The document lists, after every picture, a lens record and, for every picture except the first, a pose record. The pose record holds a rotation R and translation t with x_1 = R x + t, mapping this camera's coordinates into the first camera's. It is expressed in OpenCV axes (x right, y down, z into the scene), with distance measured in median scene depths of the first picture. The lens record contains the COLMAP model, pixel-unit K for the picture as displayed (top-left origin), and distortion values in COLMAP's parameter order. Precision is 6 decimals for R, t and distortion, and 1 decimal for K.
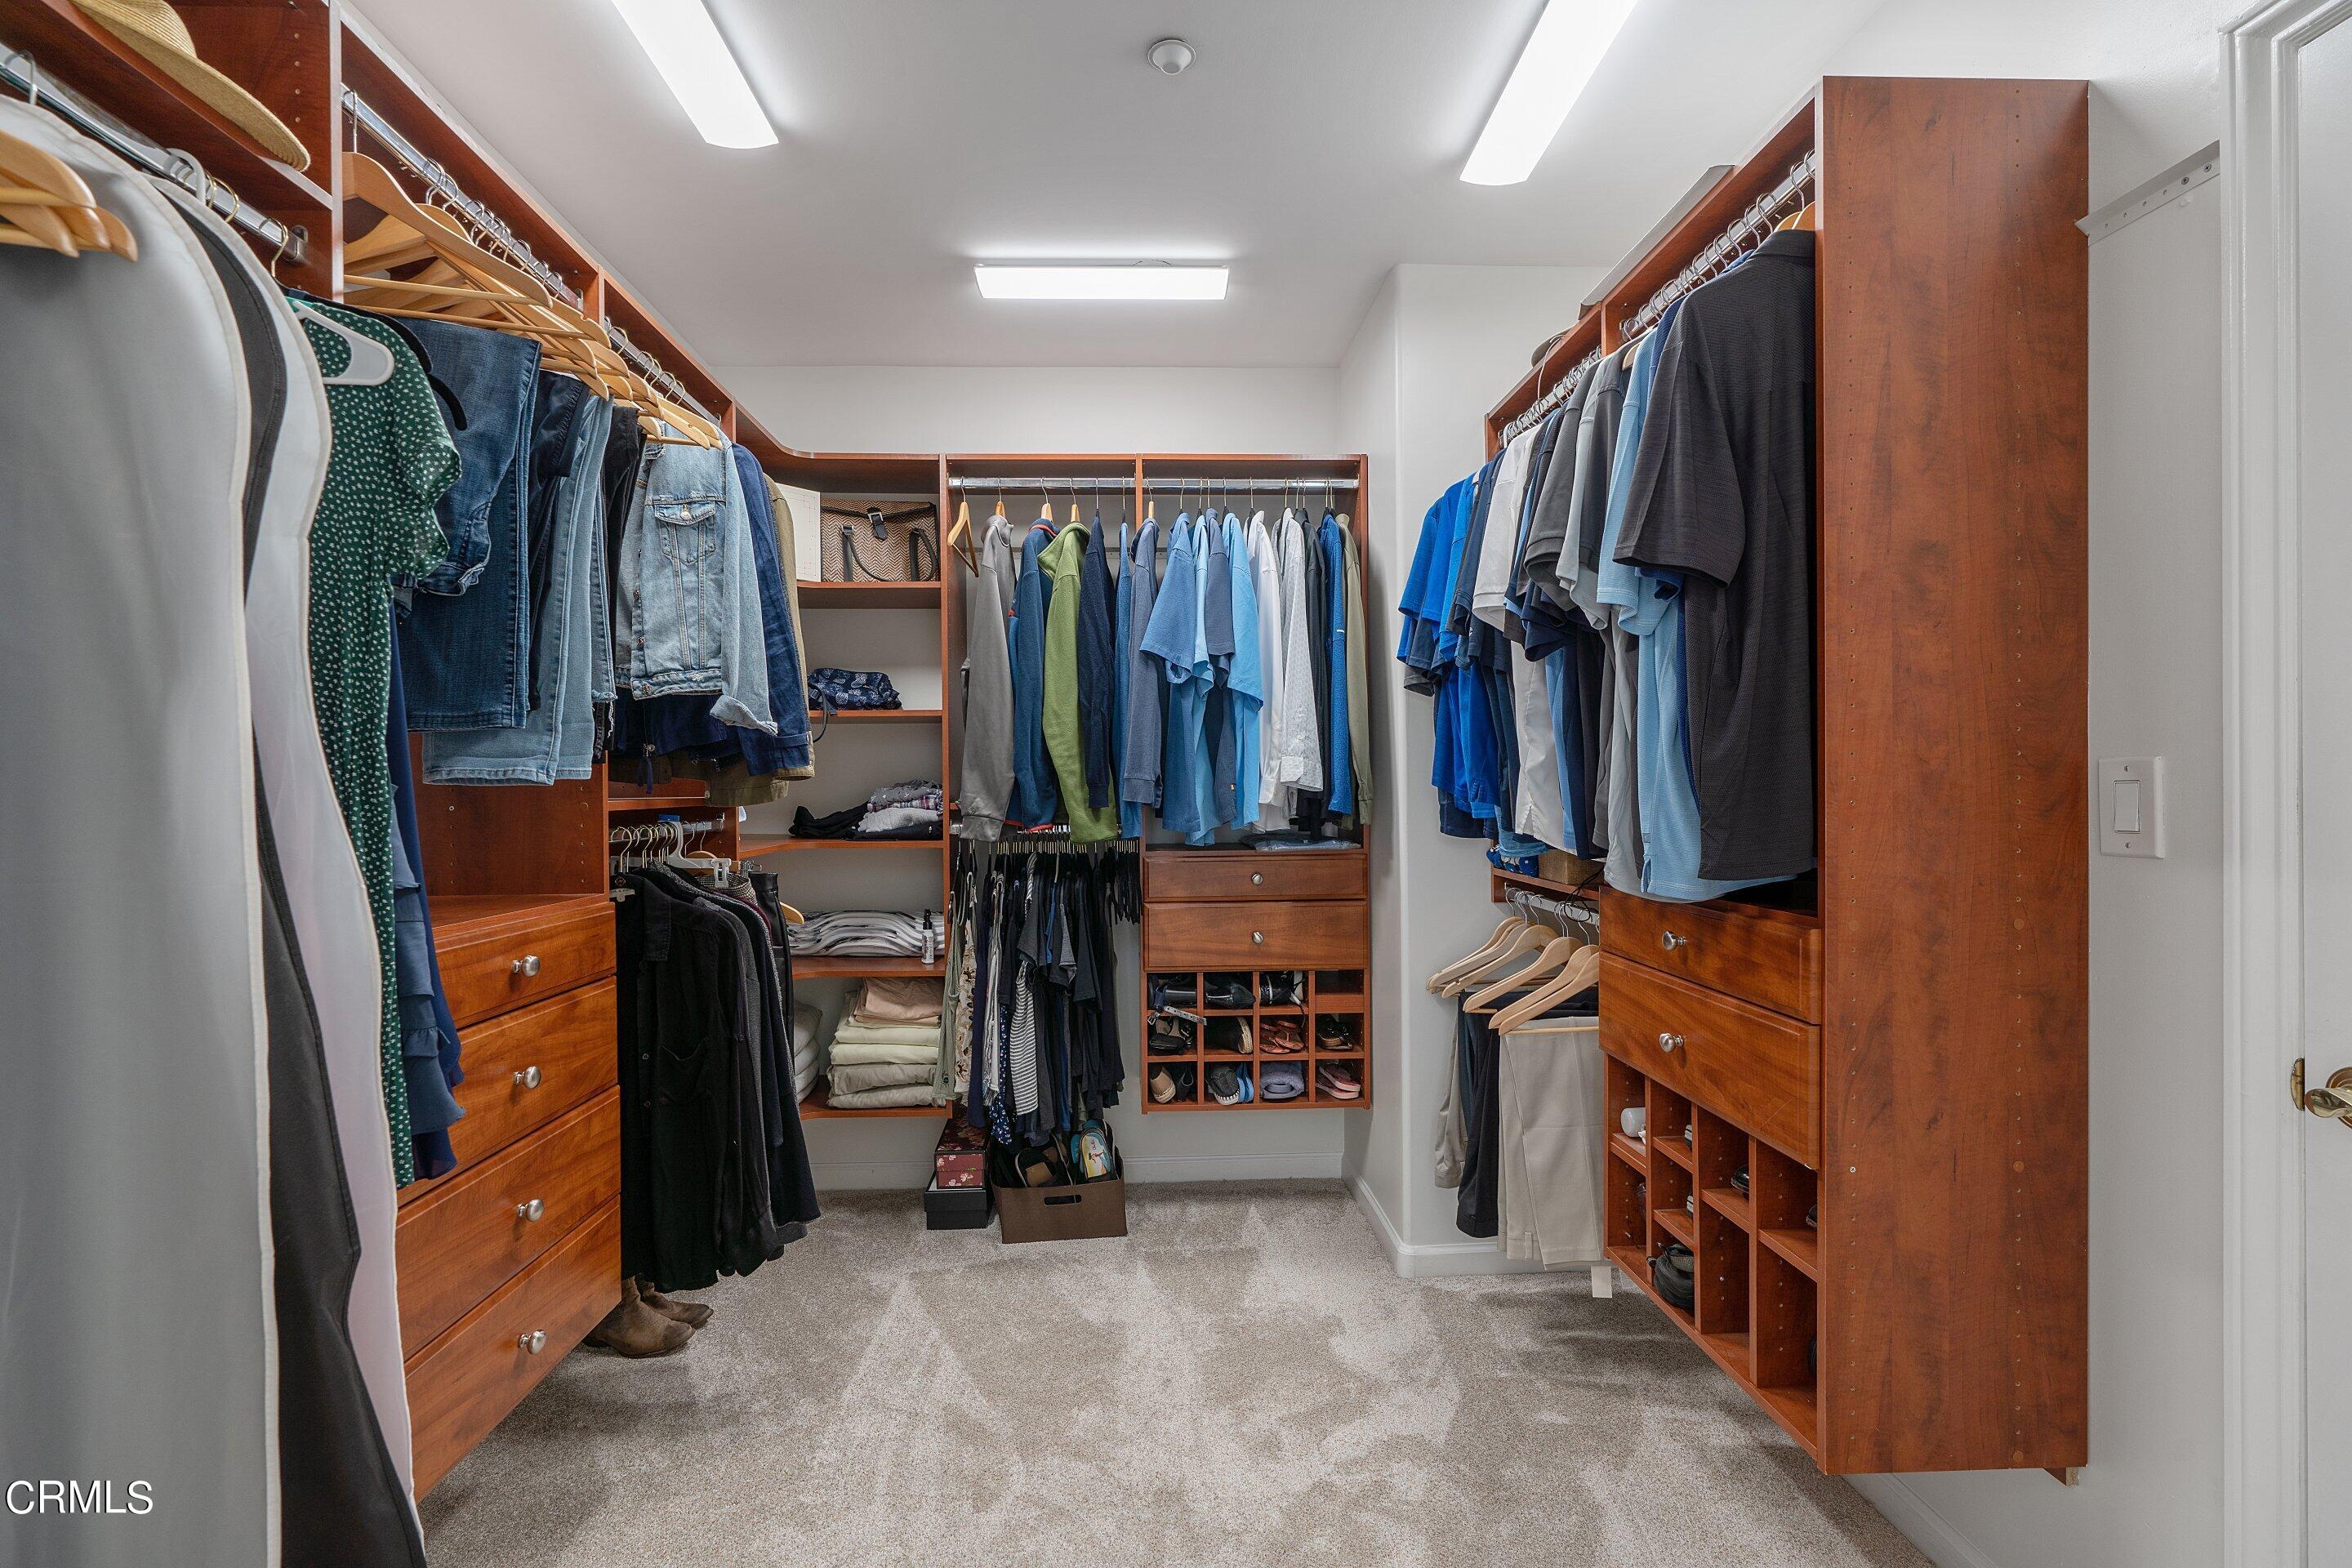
lens RADIAL K [[1088.9, 0, 1157.0], [0, 1088.9, 788.6], [0, 0, 1]] dist [-0.004110, 0.004661]
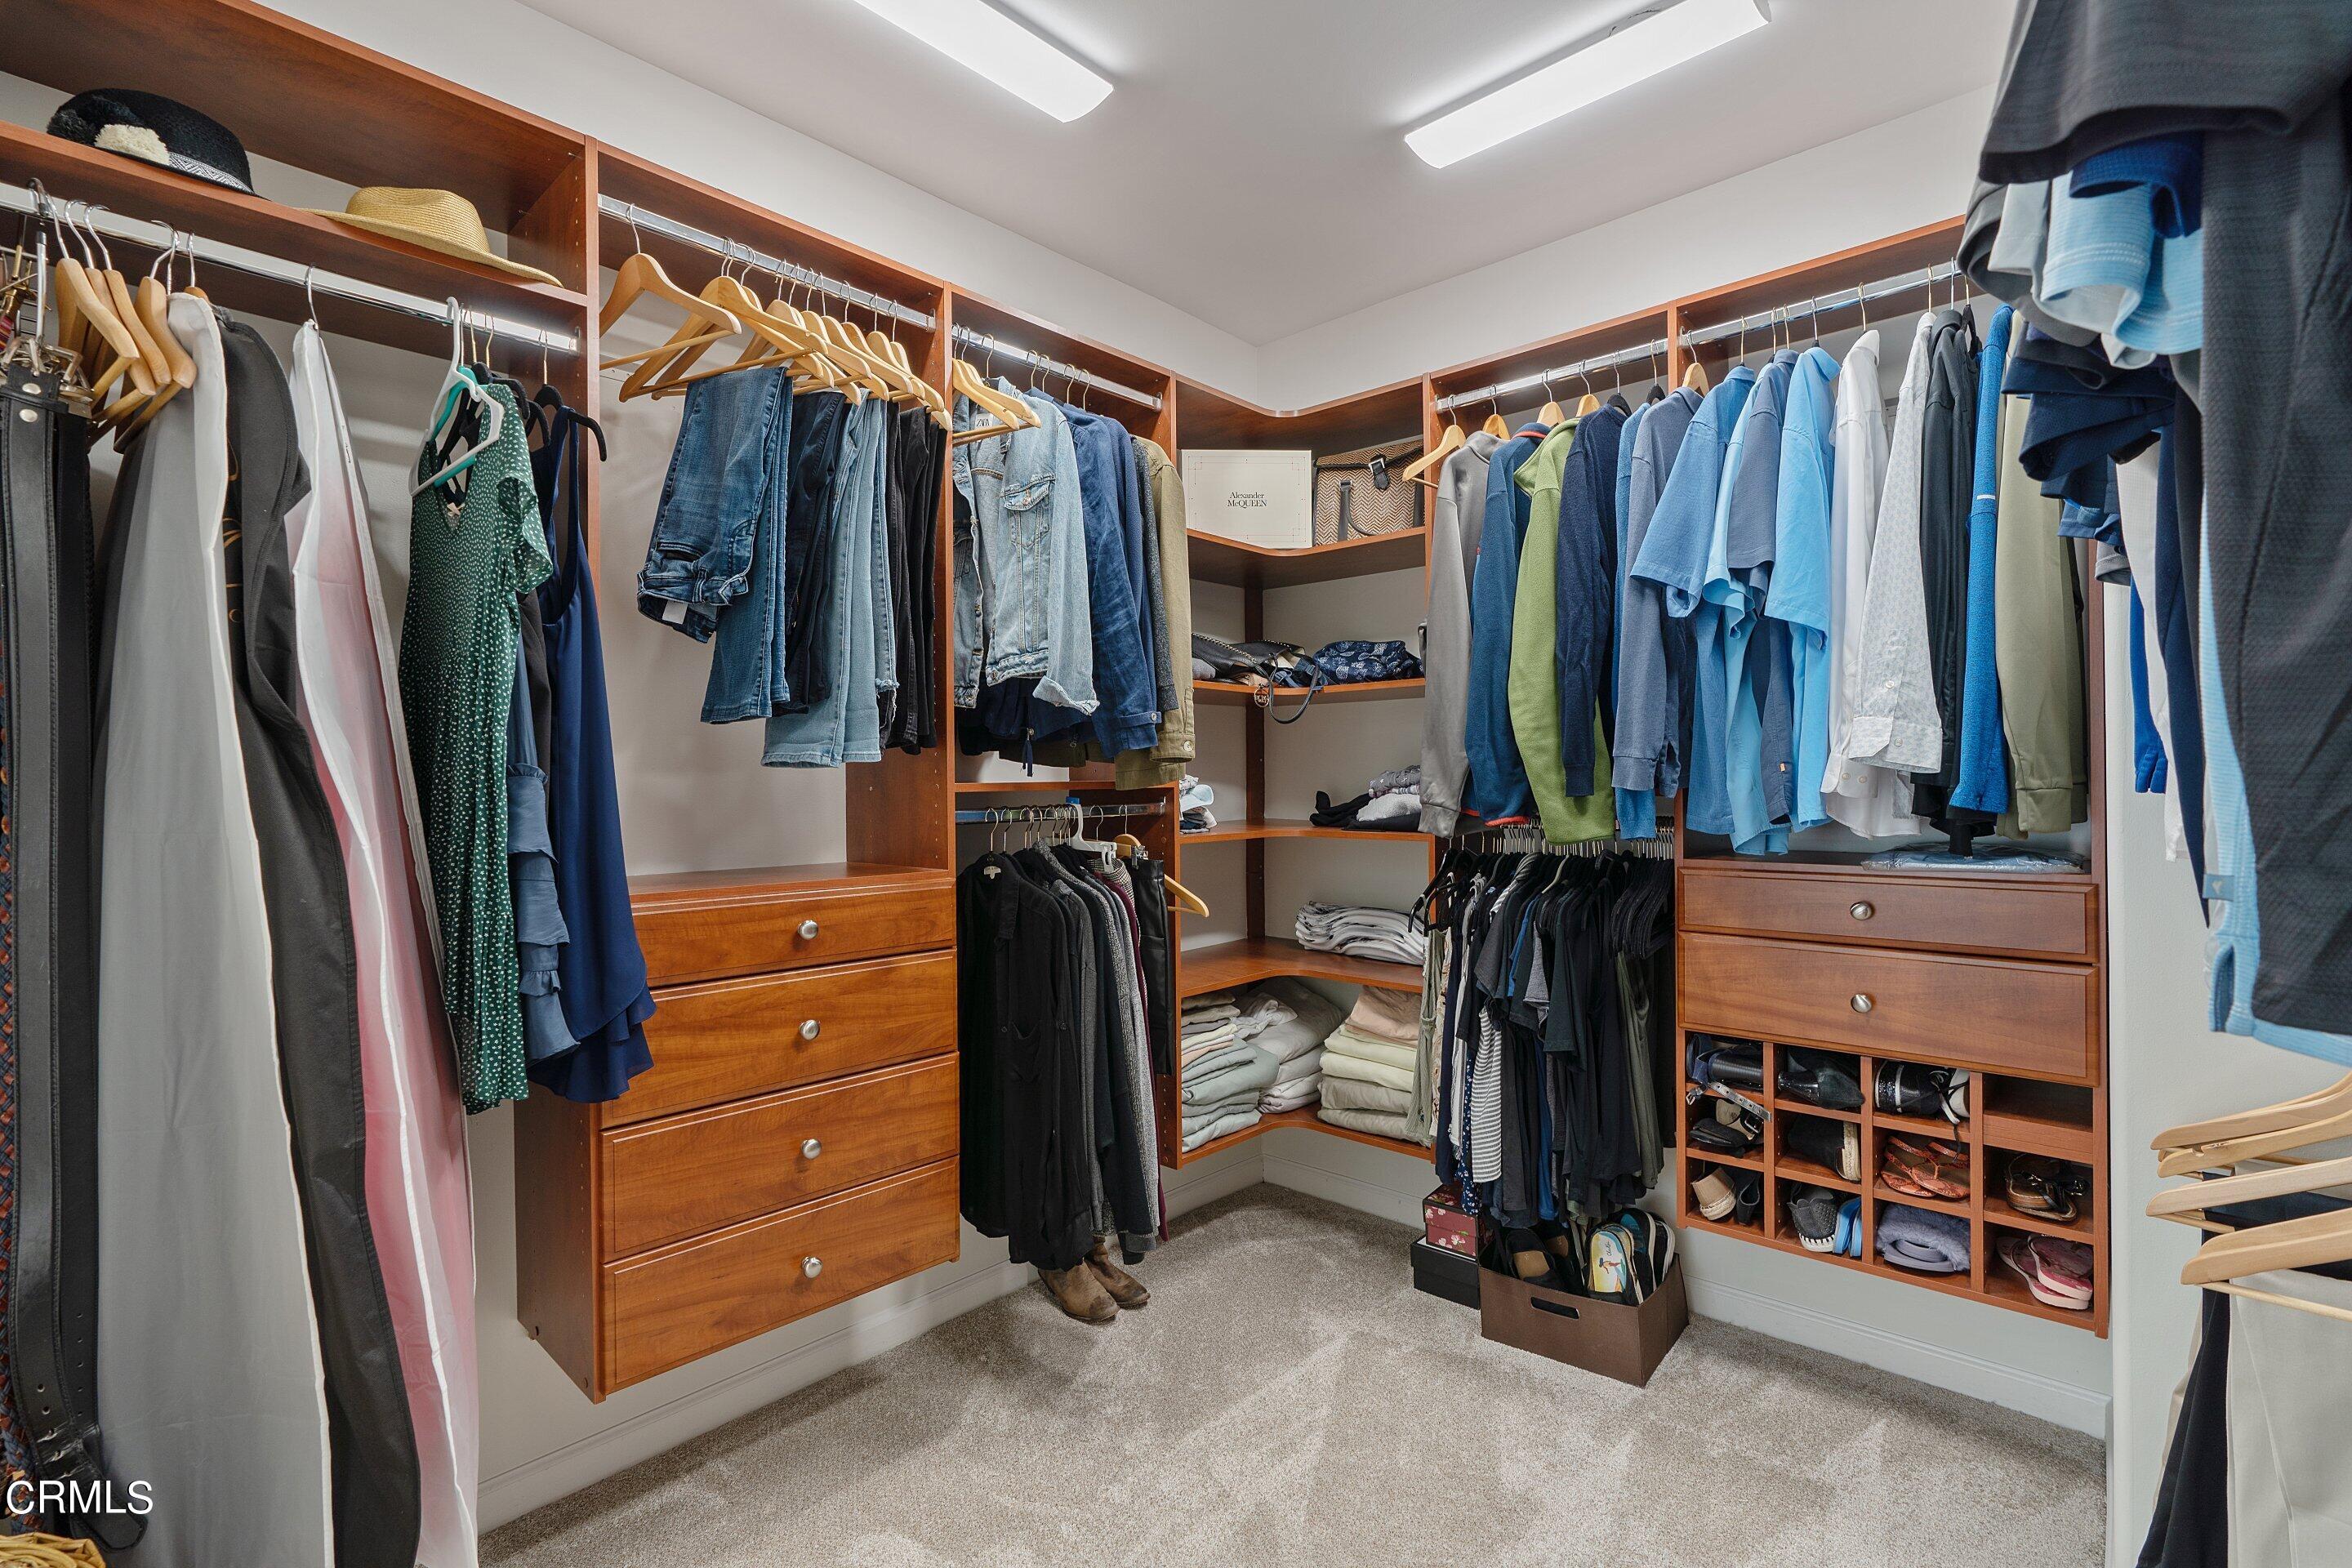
lens RADIAL K [[1088.9, 0, 1165.3], [0, 1088.9, 781.5], [0, 0, 1]] dist [-0.004110, 0.004661]
pose [[0.699800, 0.002481, -0.714335, 0.273035], [0.001219, 0.999988, 0.004667, 0.003666], [0.714338, -0.004137, 0.699789, 0.275607]]
